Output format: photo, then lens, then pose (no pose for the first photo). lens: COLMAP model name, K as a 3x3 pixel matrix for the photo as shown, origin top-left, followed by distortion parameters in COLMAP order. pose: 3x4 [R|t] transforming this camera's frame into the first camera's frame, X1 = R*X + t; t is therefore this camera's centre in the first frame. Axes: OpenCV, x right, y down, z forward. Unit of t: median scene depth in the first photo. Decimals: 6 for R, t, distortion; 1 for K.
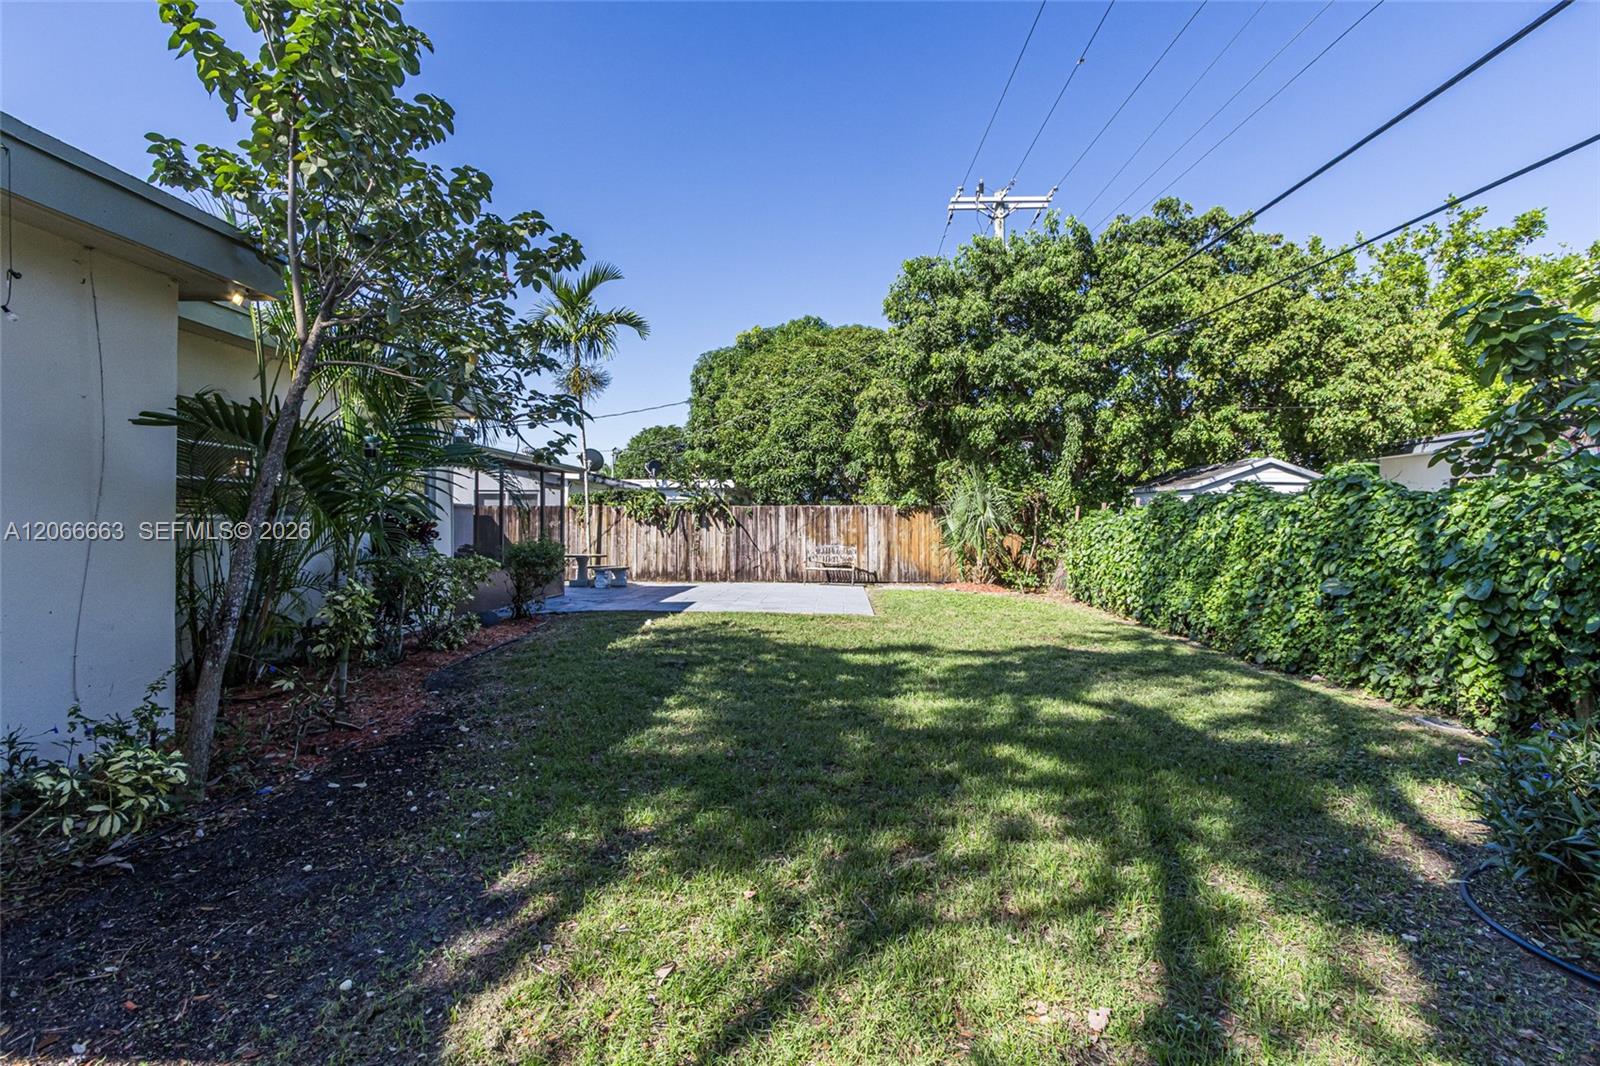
lens RADIAL K [[733.1, 0, 798.4], [0, 733.1, 530.0], [0, 0, 1]] dist [-0.001350, 0.001263]
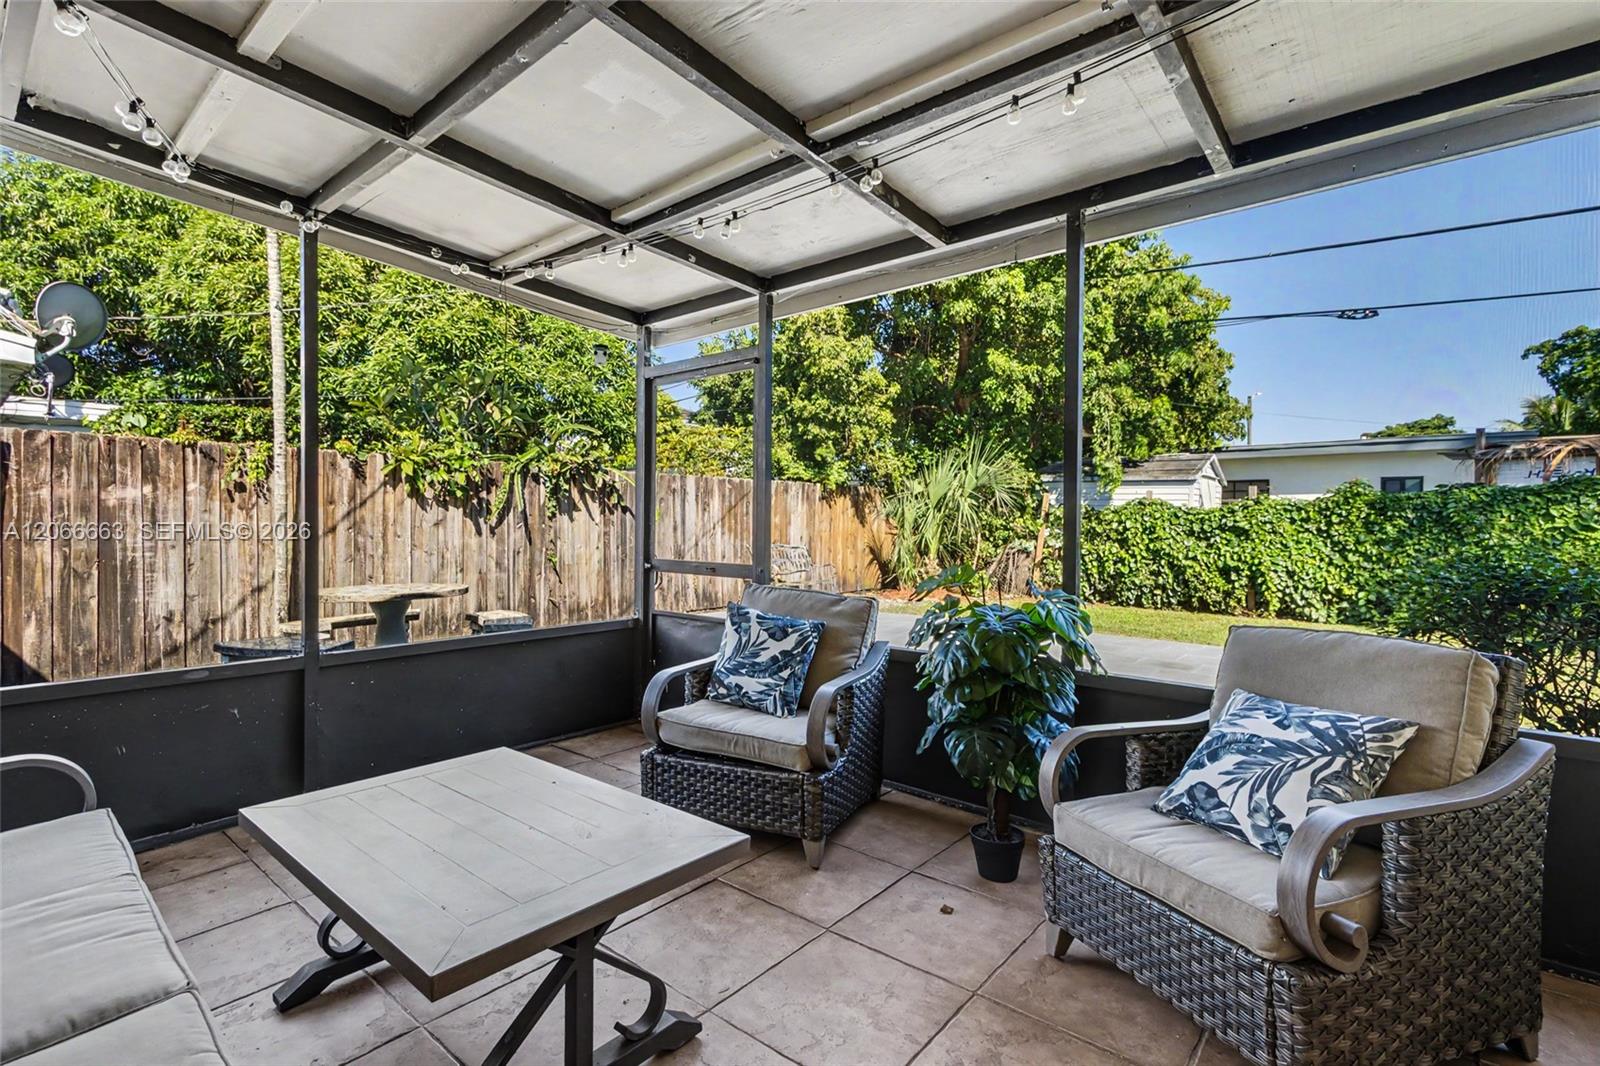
lens RADIAL K [[733.1, 0, 799.5], [0, 733.1, 531.0], [0, 0, 1]] dist [-0.001350, 0.001263]
pose [[0.620493, -0.006933, 0.784181, -0.405372], [0.000372, 0.999963, 0.008547, 0.004278], [-0.784212, -0.005011, 0.620473, 0.587260]]
